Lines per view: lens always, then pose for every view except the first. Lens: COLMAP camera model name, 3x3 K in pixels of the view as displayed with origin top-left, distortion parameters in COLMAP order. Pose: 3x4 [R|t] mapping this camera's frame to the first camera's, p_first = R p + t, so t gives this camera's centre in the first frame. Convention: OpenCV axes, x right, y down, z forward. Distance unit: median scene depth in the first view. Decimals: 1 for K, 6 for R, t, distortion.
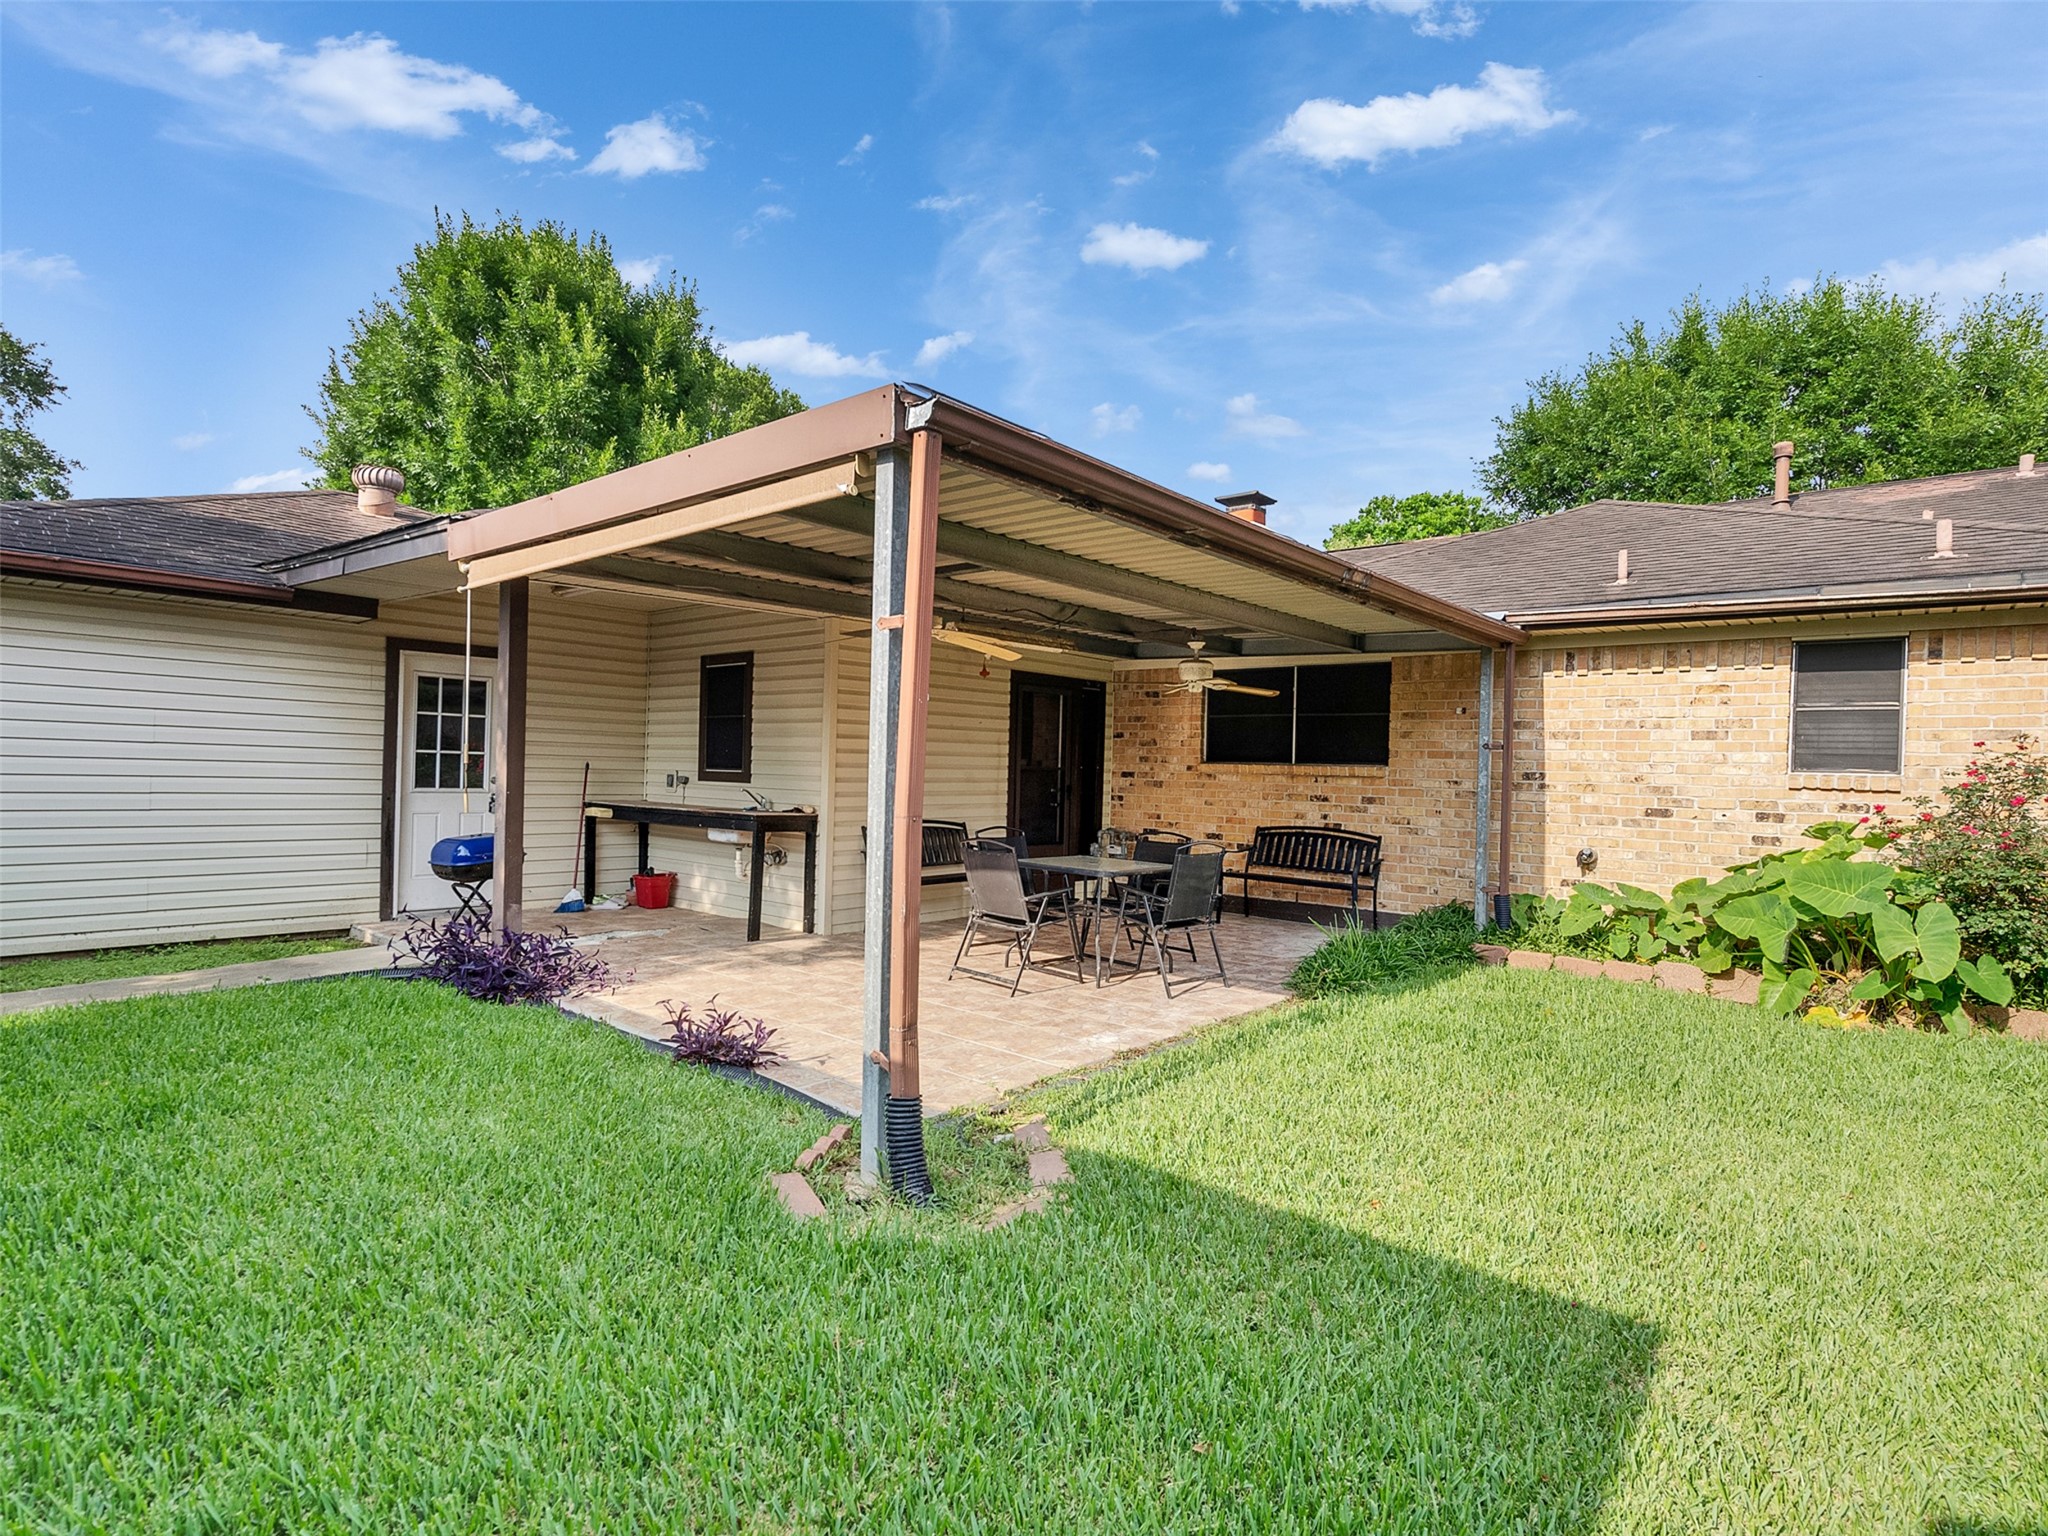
lens RADIAL K [[1054.3, 0, 1028.5], [0, 1054.3, 771.4], [0, 0, 1]] dist [-0.010291, 0.007426]
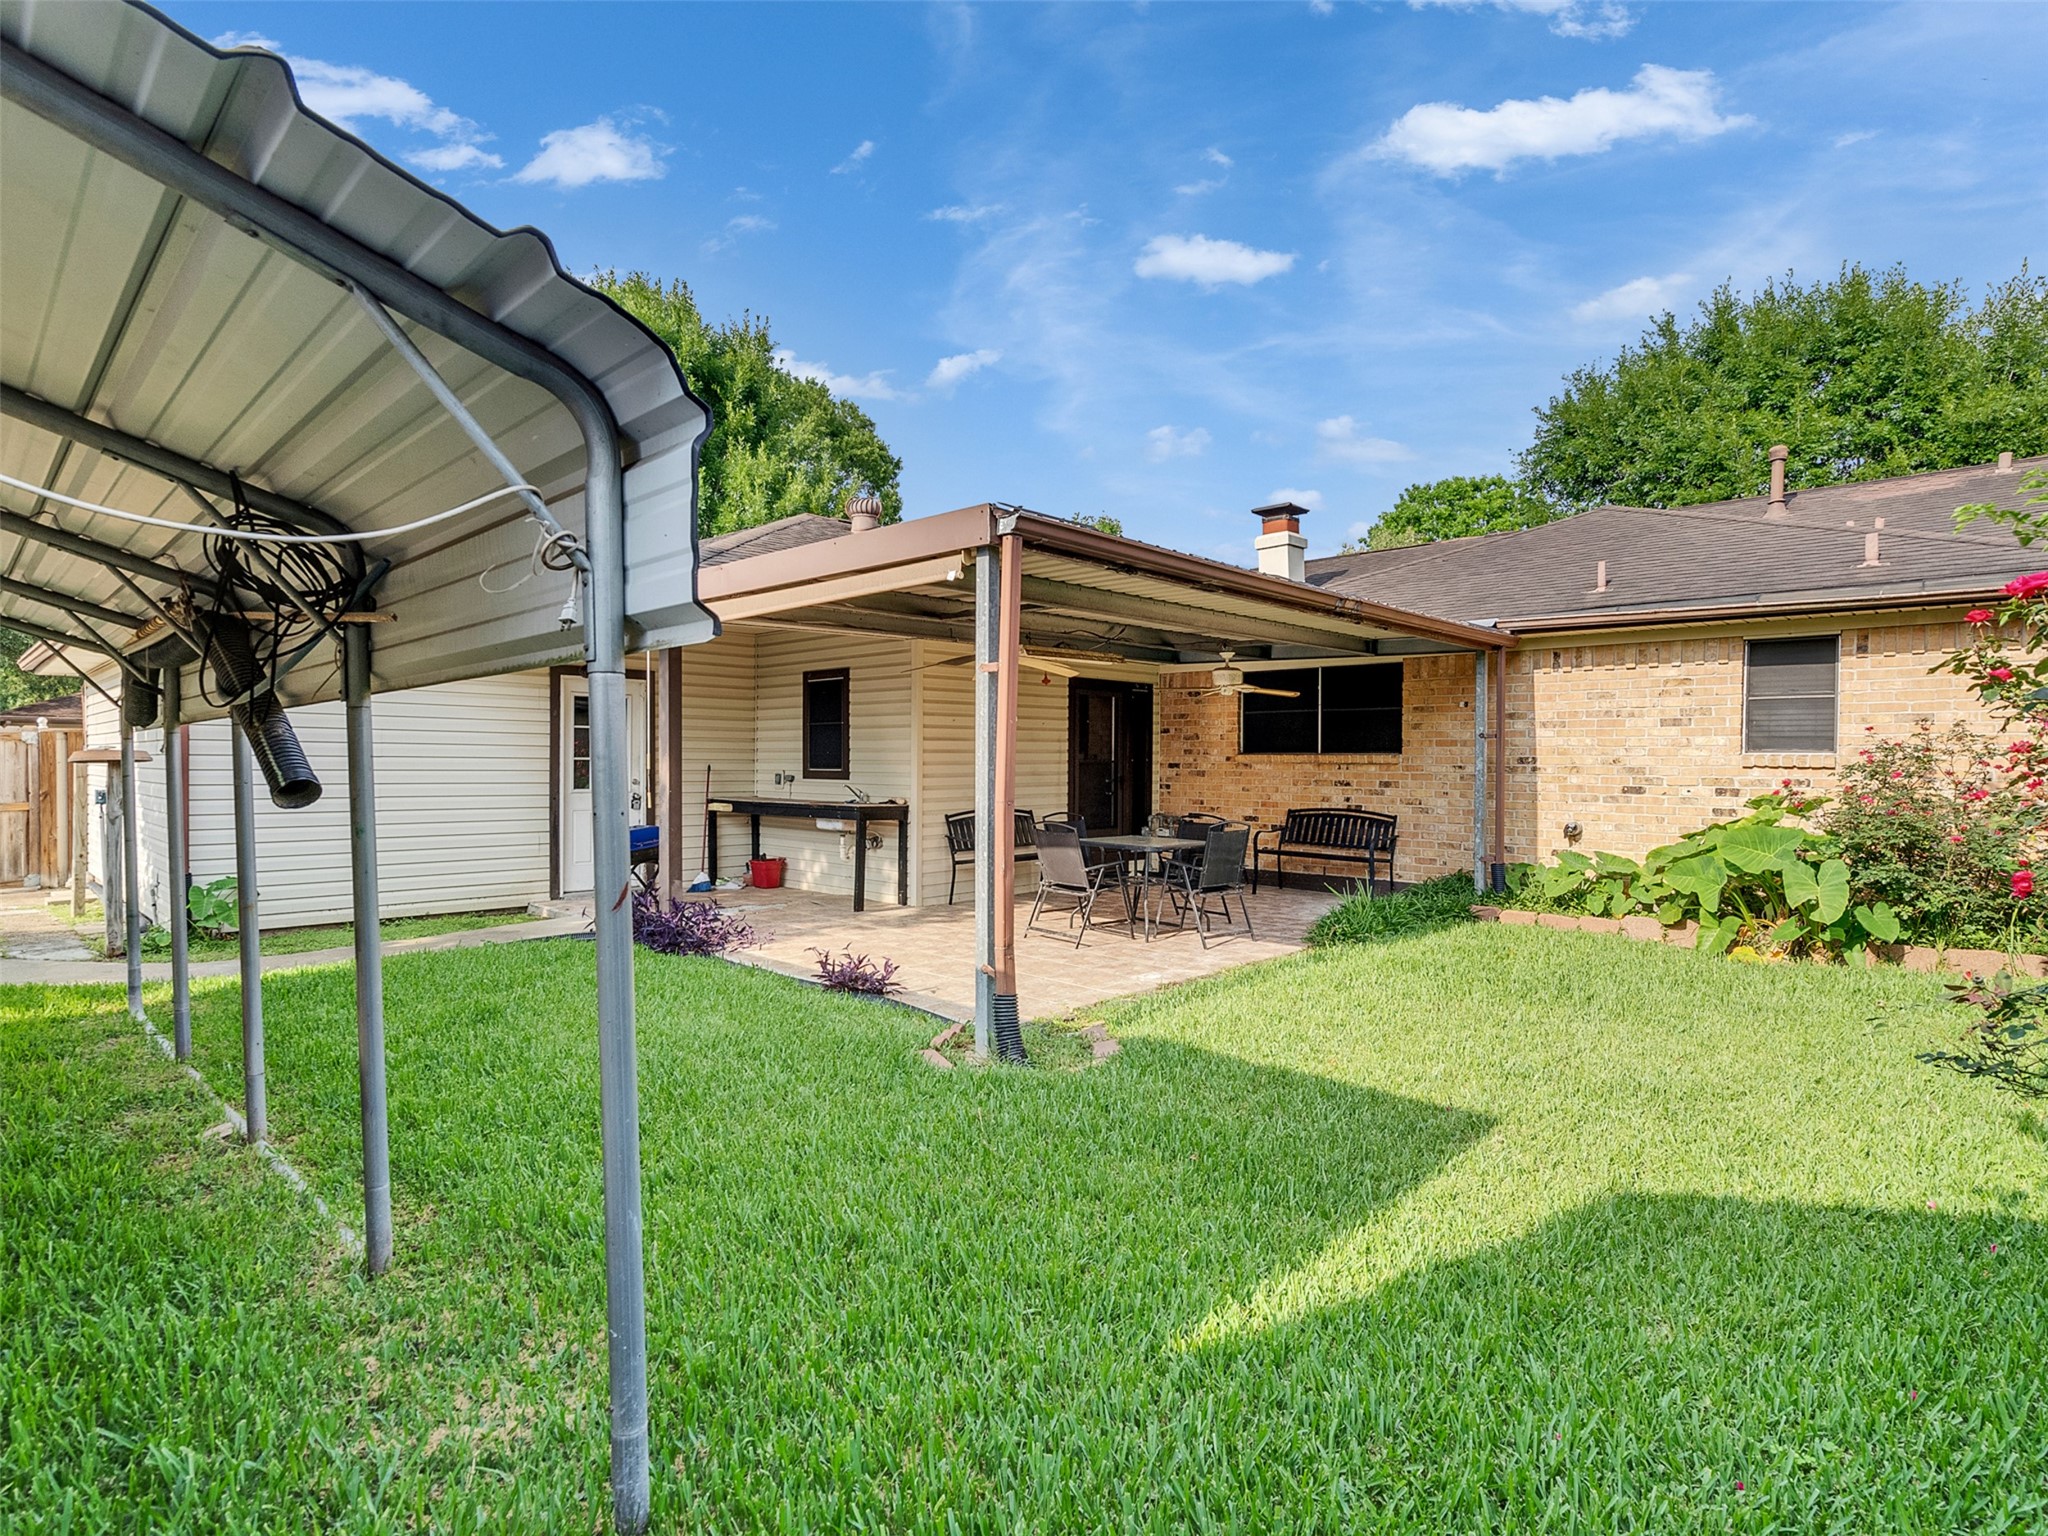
lens RADIAL K [[1054.3, 0, 1022.3], [0, 1054.3, 773.9], [0, 0, 1]] dist [-0.010291, 0.007426]
pose [[0.998059, -0.020139, -0.058921, -0.001465], [0.020778, 0.999732, 0.010255, -0.003767], [0.058699, -0.011459, 0.998210, -0.180009]]
